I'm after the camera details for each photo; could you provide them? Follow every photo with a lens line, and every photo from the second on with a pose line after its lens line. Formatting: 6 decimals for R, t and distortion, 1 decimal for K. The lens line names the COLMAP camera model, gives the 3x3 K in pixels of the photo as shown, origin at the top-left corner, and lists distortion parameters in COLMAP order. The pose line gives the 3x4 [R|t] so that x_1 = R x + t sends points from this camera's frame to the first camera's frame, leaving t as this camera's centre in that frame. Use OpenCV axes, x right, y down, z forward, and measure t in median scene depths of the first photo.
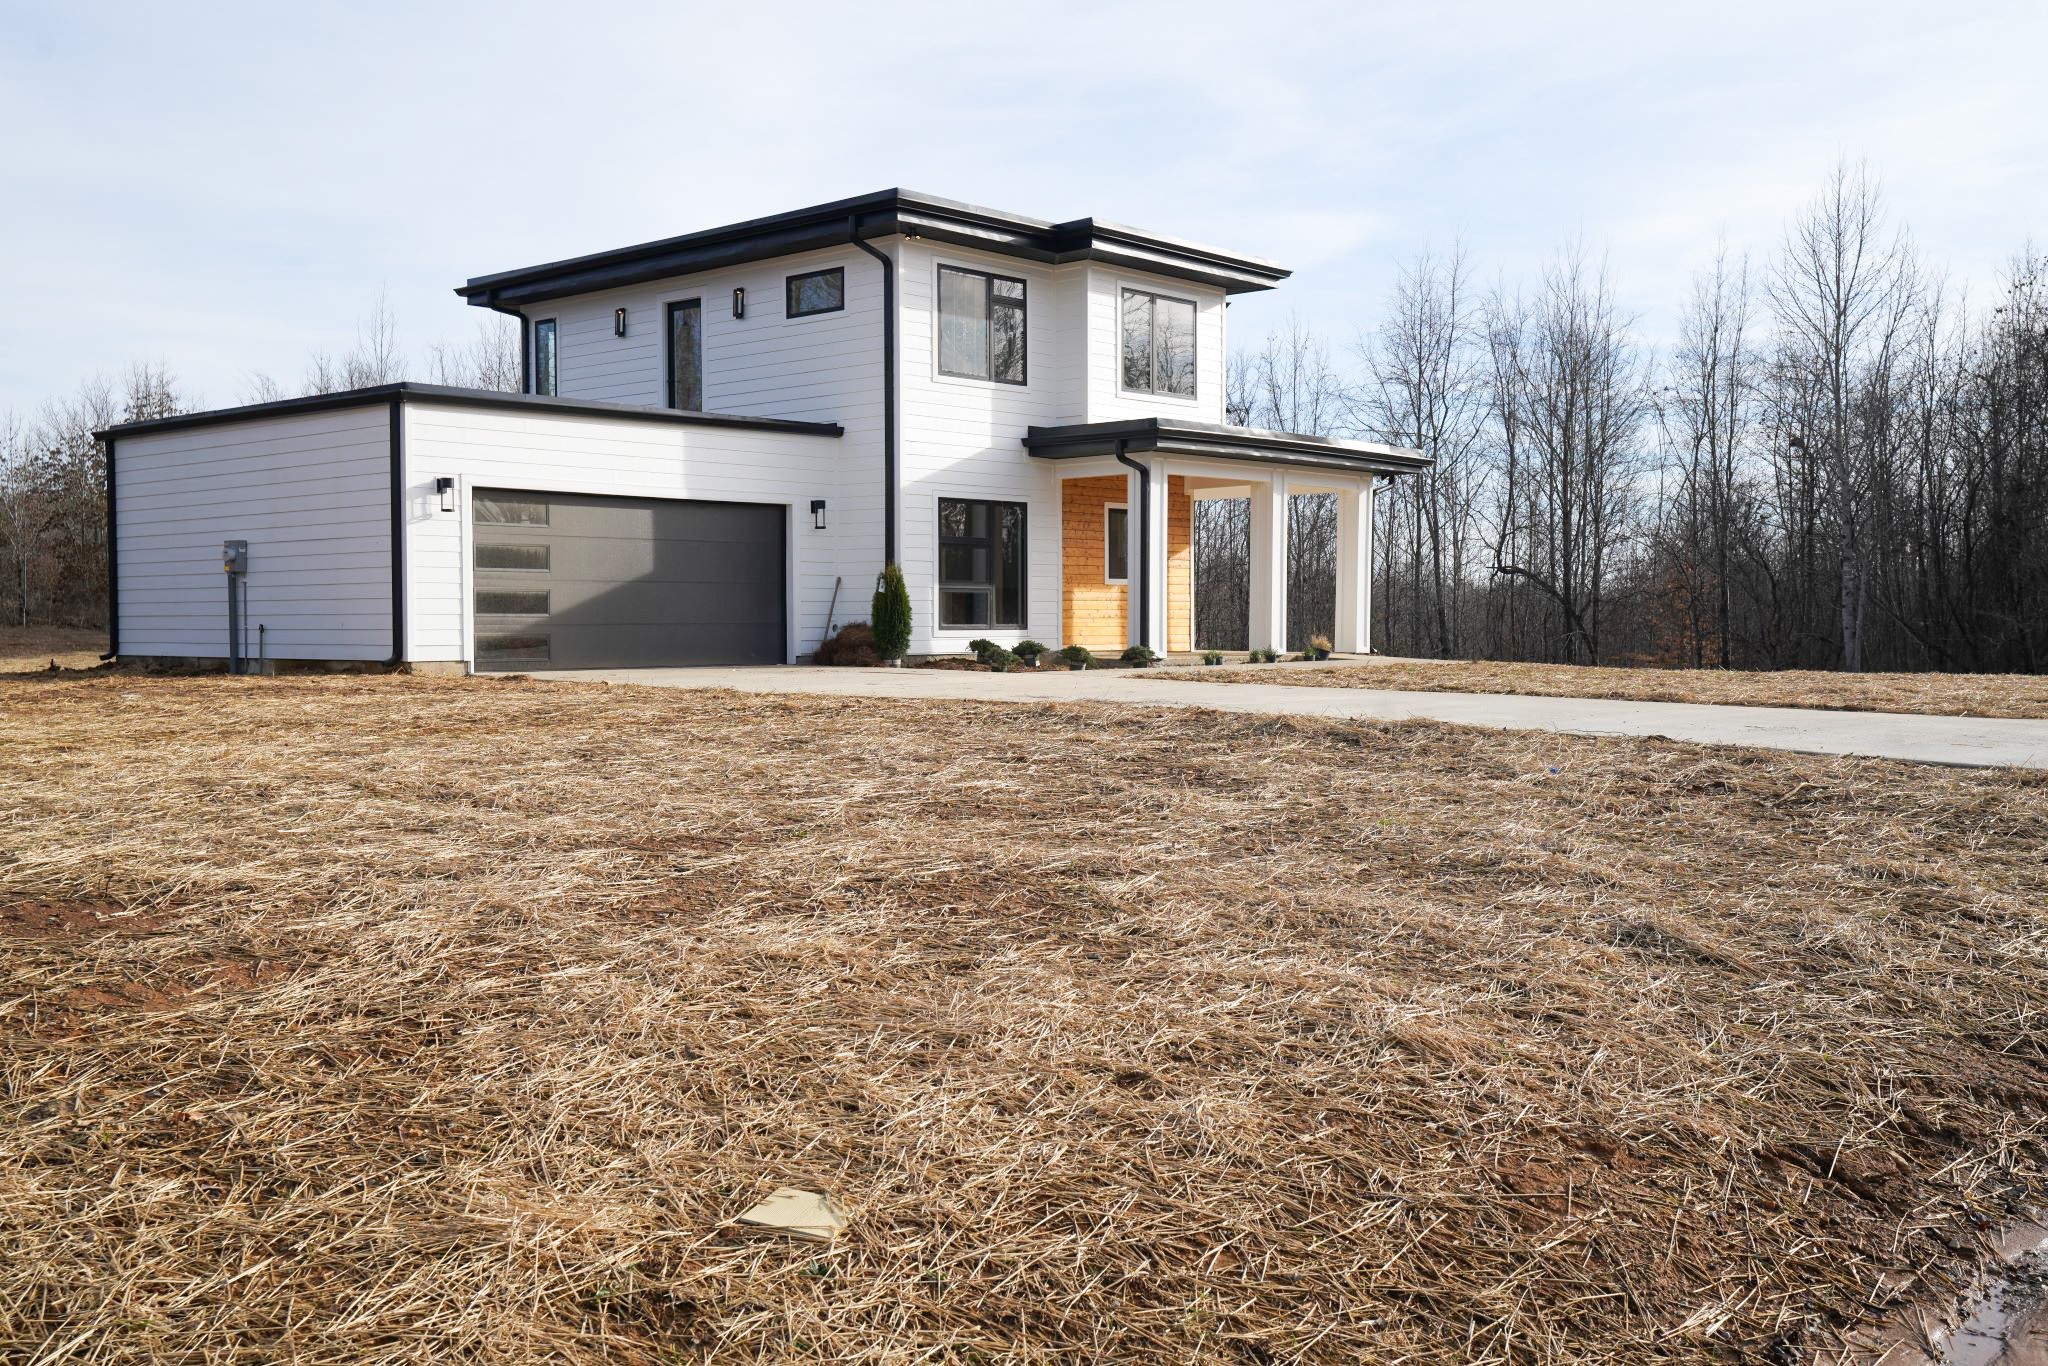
lens RADIAL K [[1940.2, 0, 1027.3], [0, 1940.2, 691.2], [0, 0, 1]] dist [0.076223, 0.000000]
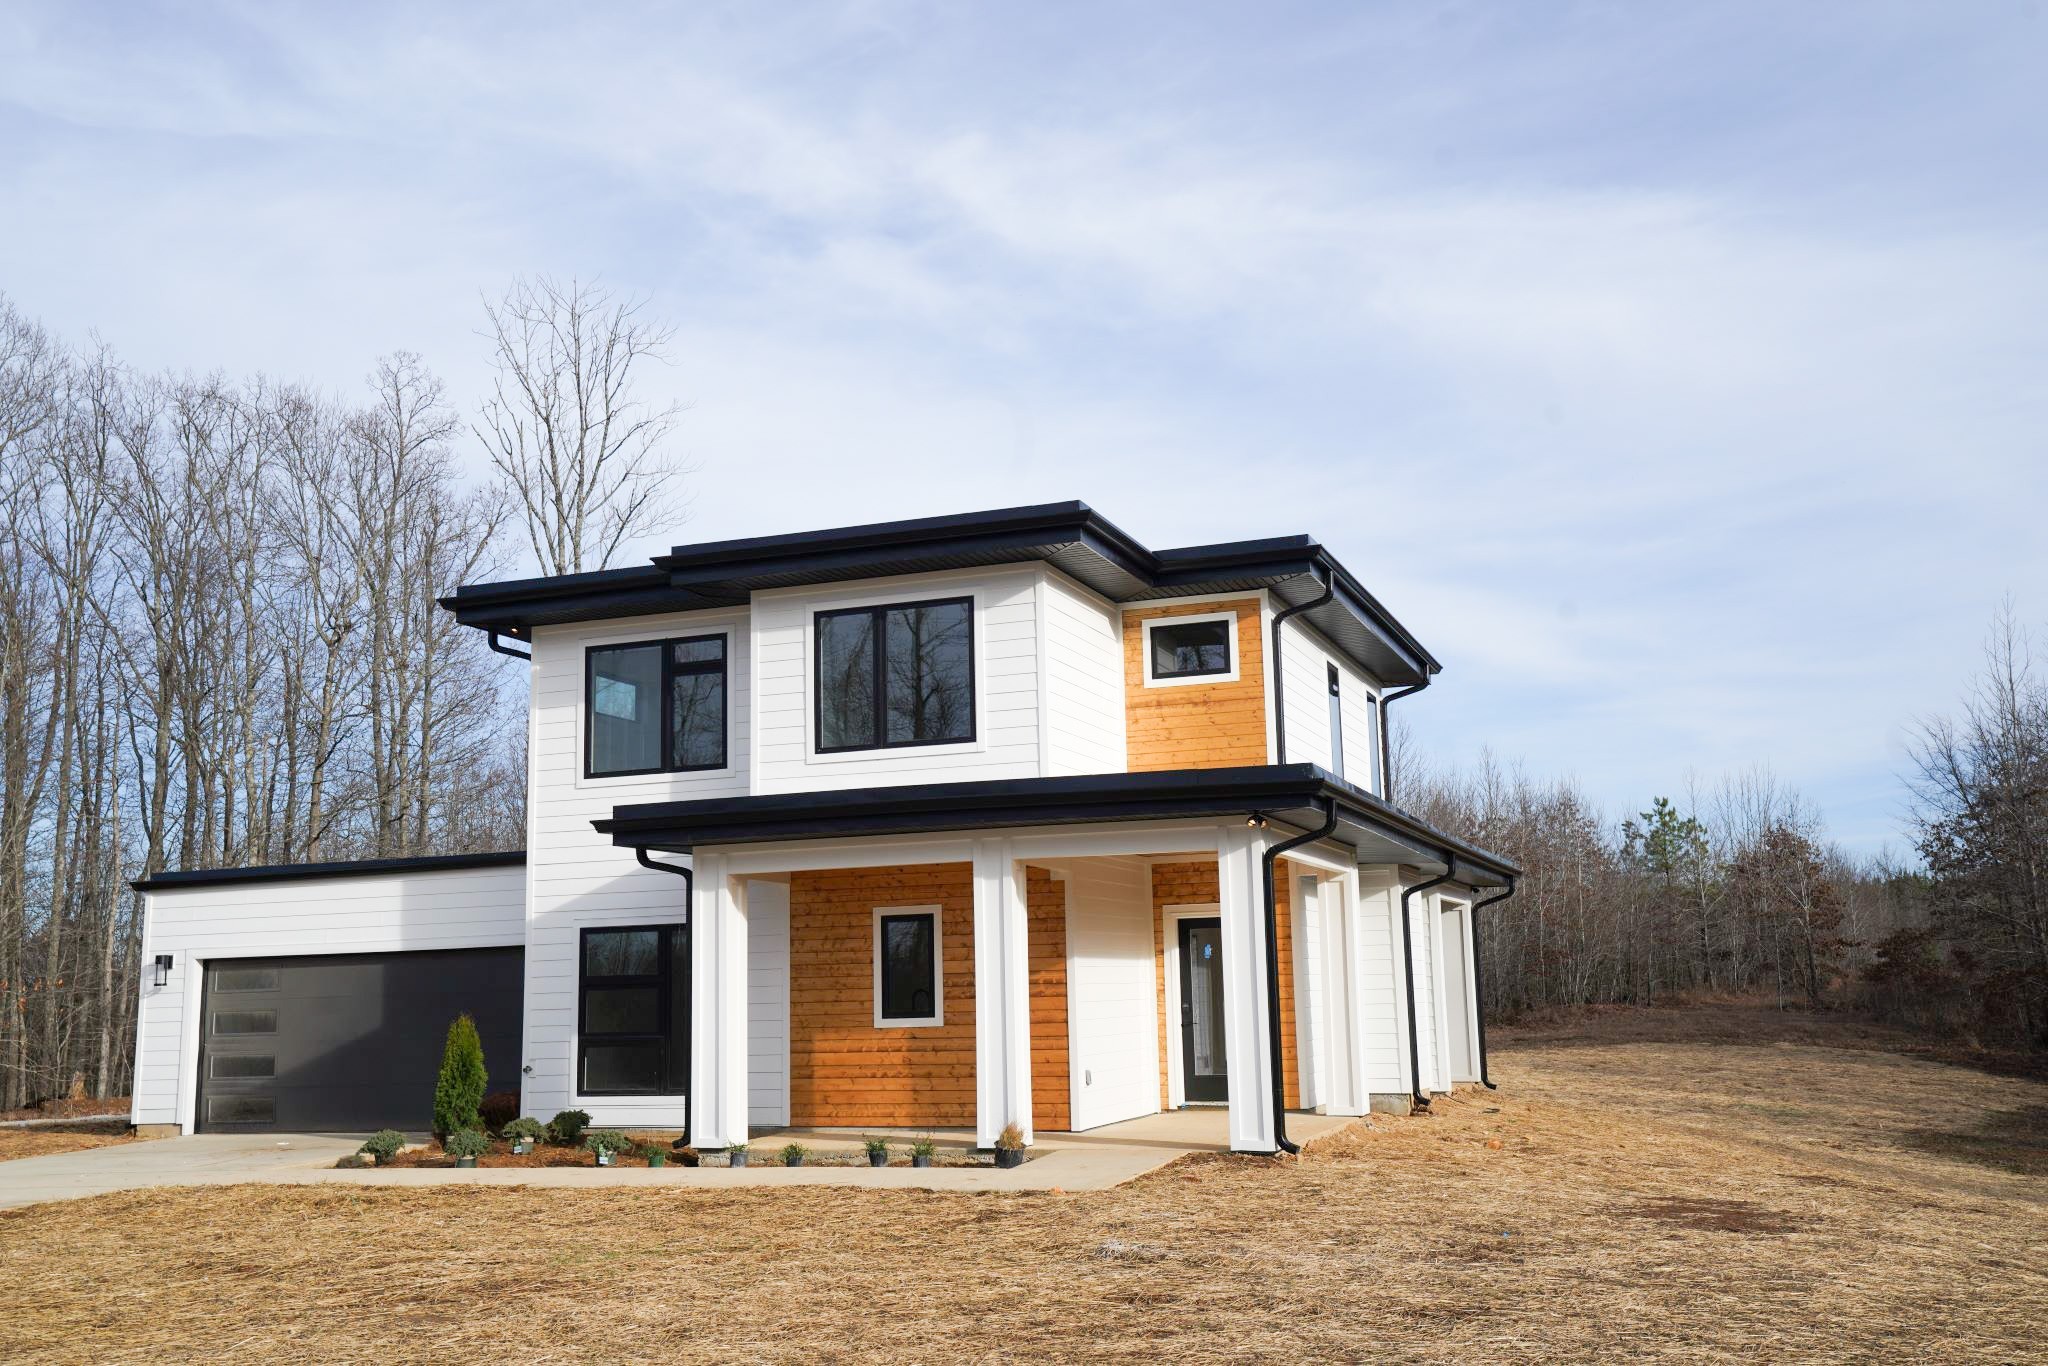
lens RADIAL K [[1940.2, 0, 1028.0], [0, 1940.2, 678.4], [0, 0, 1]] dist [0.076223, 0.000000]
pose [[0.371523, -0.162410, -0.914108, 0.780450], [-0.016212, 0.983296, -0.181292, -0.057698], [0.928282, 0.082174, 0.362684, 0.869224]]
